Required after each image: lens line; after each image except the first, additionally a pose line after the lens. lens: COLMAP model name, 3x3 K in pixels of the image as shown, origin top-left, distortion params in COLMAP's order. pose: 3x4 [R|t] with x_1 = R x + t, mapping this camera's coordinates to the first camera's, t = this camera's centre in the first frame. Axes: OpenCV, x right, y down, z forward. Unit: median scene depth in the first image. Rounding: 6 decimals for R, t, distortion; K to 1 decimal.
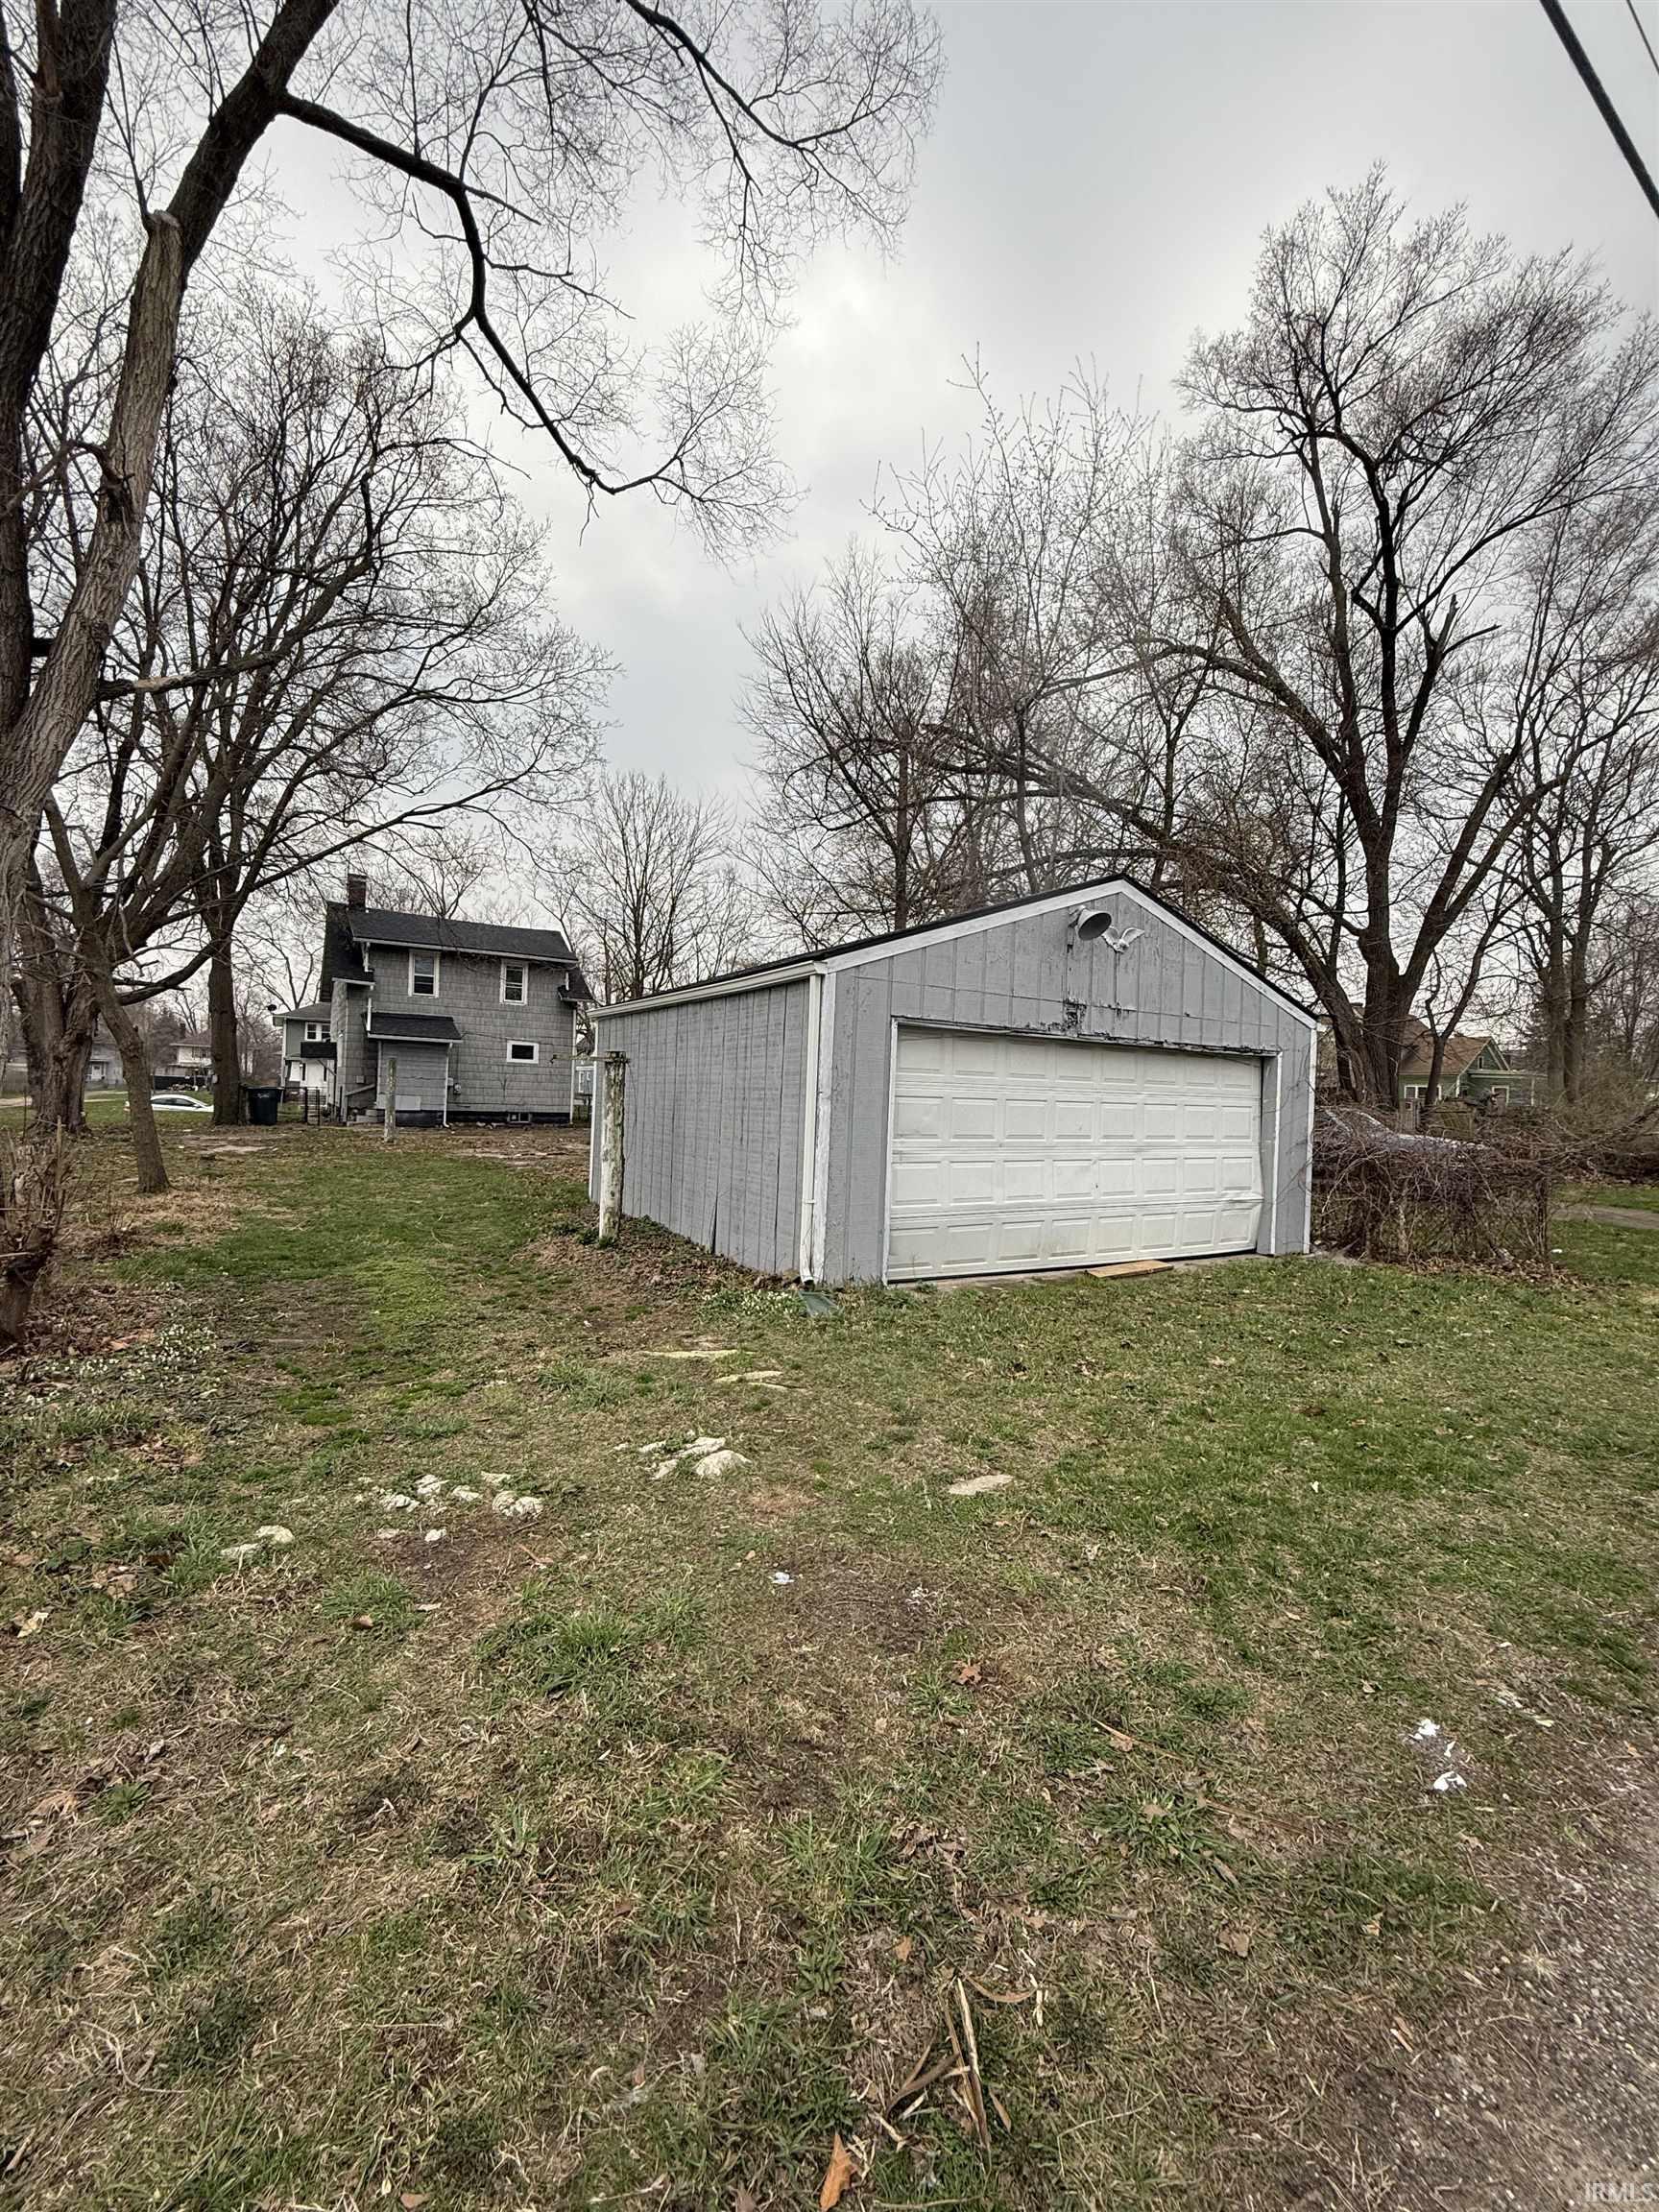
lens RADIAL K [[873.5, 0, 829.5], [0, 873.5, 1106.0], [0, 0, 1]] dist [-0.000536, 0.000048]
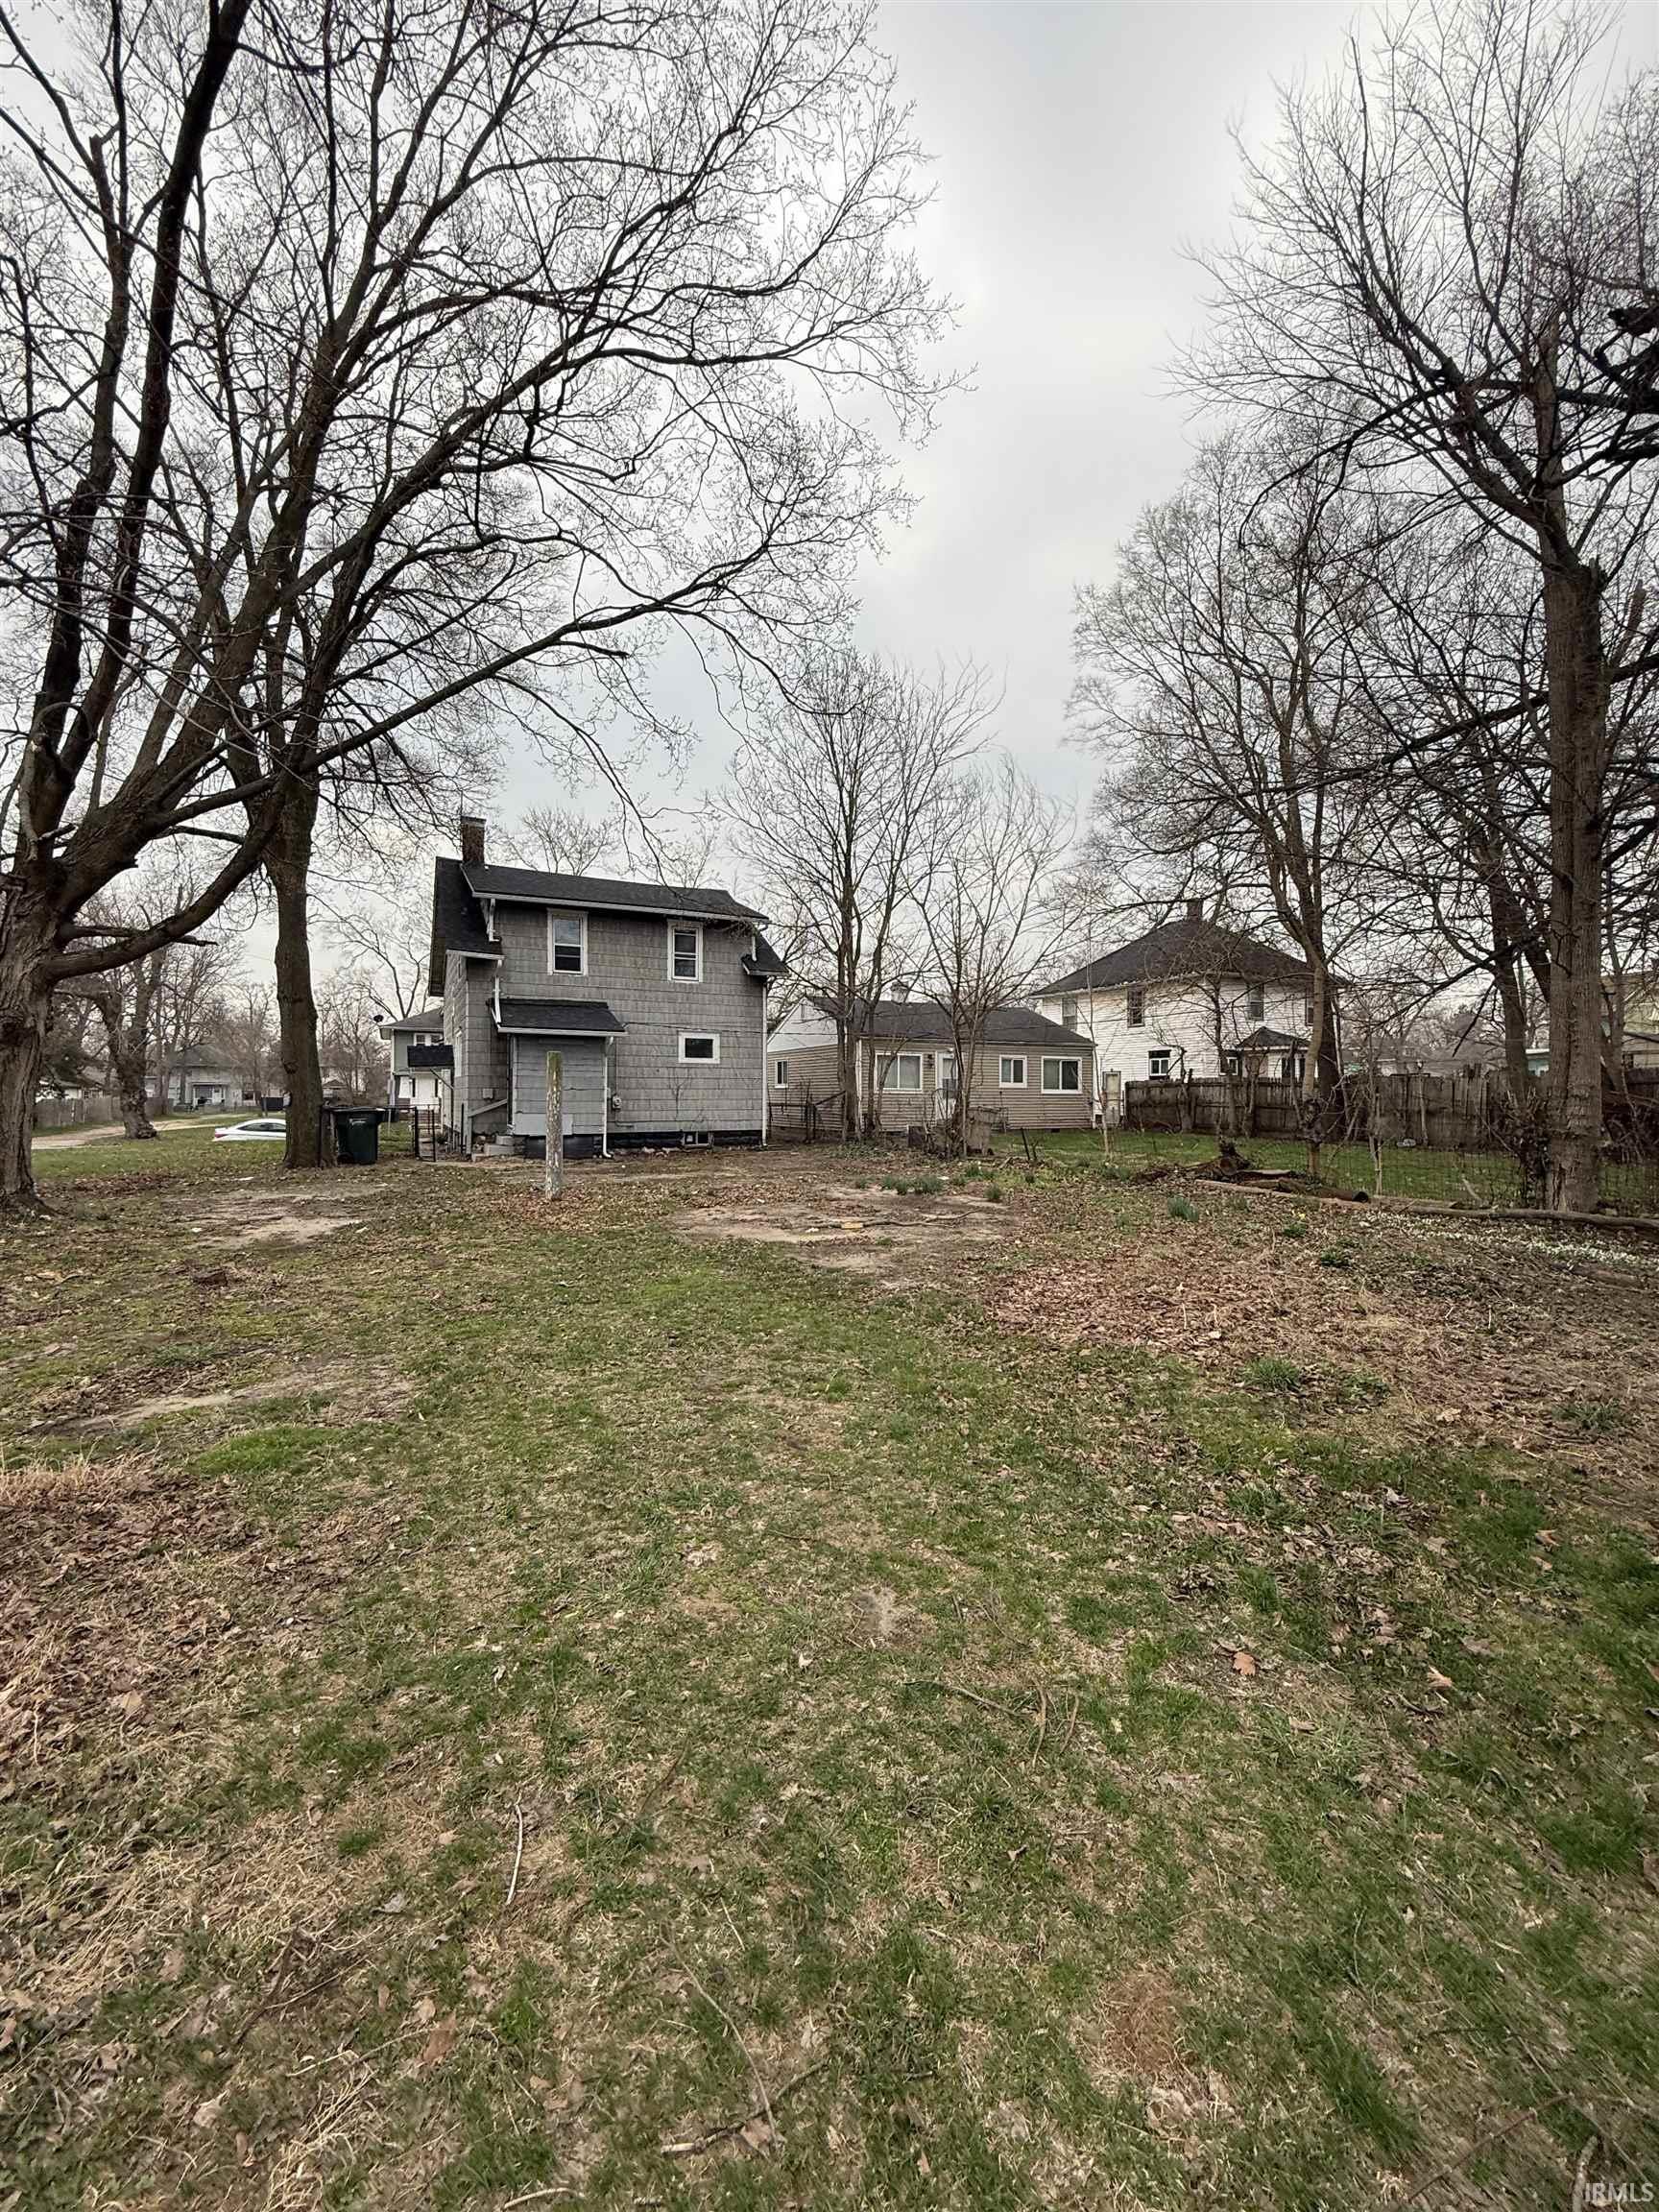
lens RADIAL K [[873.5, 0, 829.5], [0, 873.5, 1106.0], [0, 0, 1]] dist [-0.000536, 0.000048]
pose [[0.994677, -0.030406, -0.098458, -0.177721], [0.030252, 0.999538, -0.003053, -0.008658], [0.098505, 0.000059, 0.995137, 0.298154]]
